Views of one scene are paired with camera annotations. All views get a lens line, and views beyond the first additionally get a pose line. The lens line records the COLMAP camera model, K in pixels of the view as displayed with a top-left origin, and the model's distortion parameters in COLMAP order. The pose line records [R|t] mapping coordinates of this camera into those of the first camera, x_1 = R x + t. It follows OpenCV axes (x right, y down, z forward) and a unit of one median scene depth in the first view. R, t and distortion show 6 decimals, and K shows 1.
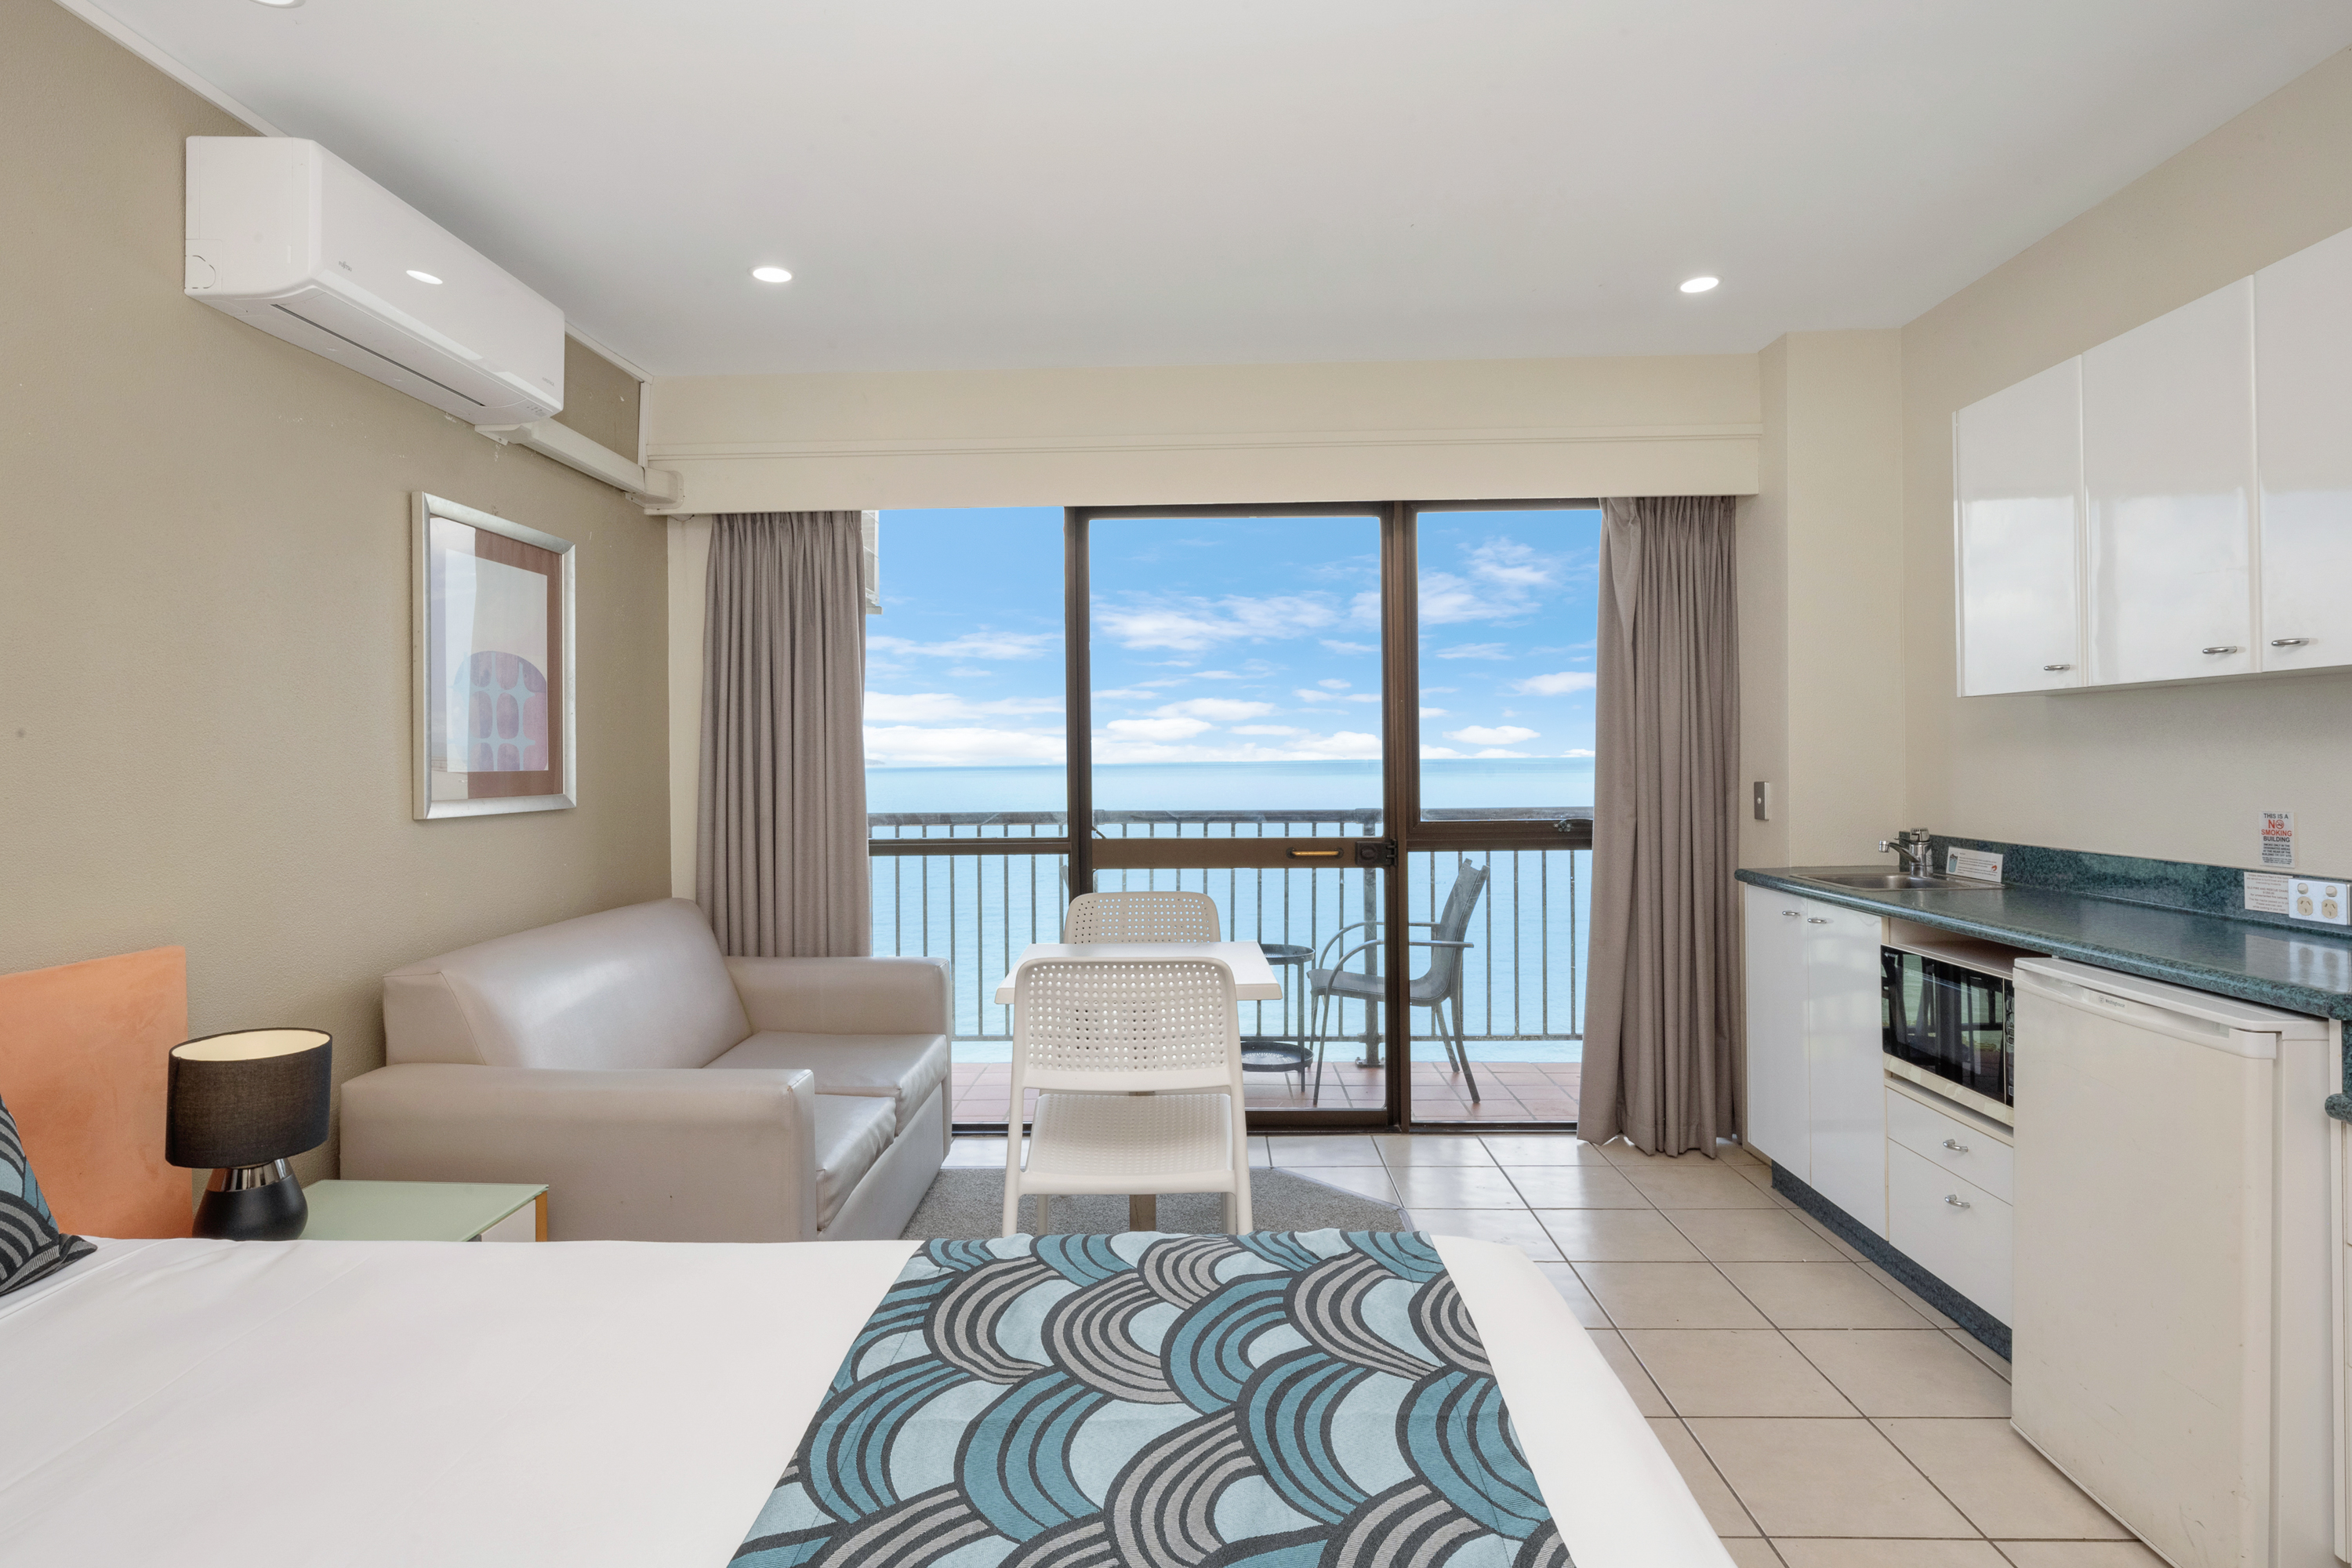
lens RADIAL K [[1193.0, 0, 1177.6], [0, 1193.0, 770.3], [0, 0, 1]] dist [0.000134, -0.000453]
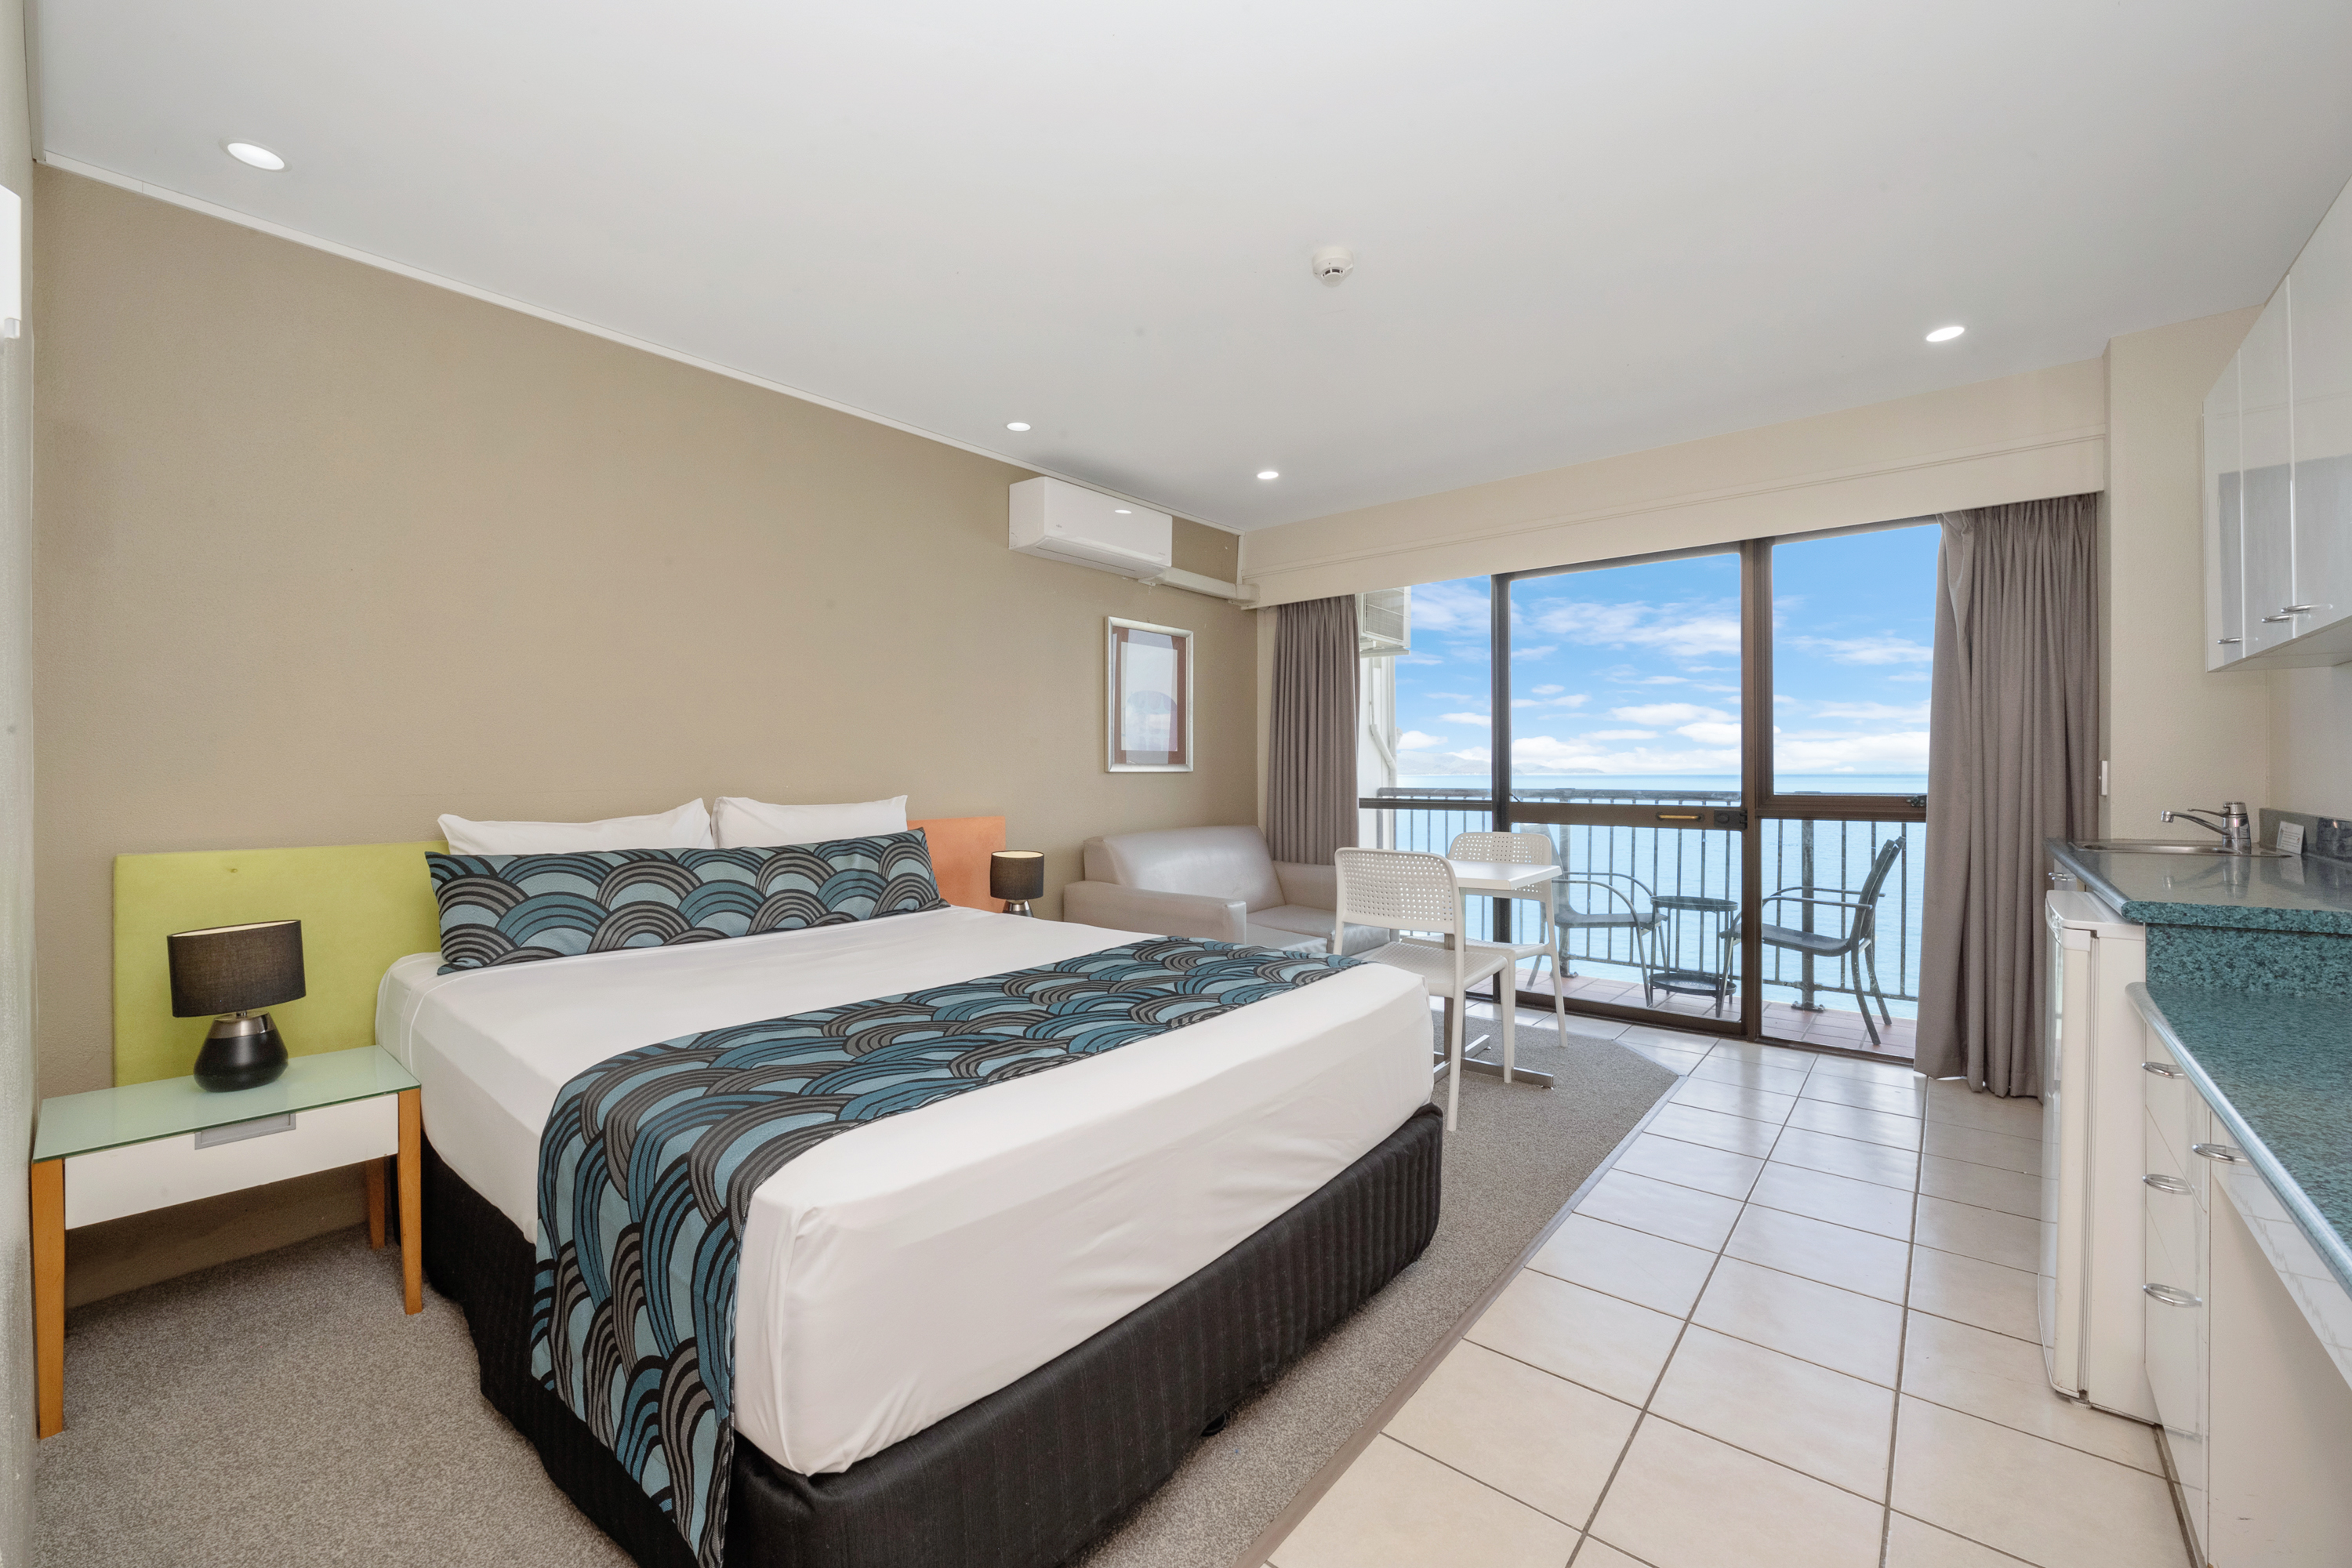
lens RADIAL K [[935.8, 0, 1168.5], [0, 935.8, 777.6], [0, 0, 1]] dist [0.000082, 0.000003]
pose [[0.778536, 0.015962, -0.627397, 0.335099], [-0.011207, 0.999871, 0.011532, 0.021183], [0.627500, -0.001947, 0.778614, -0.153580]]
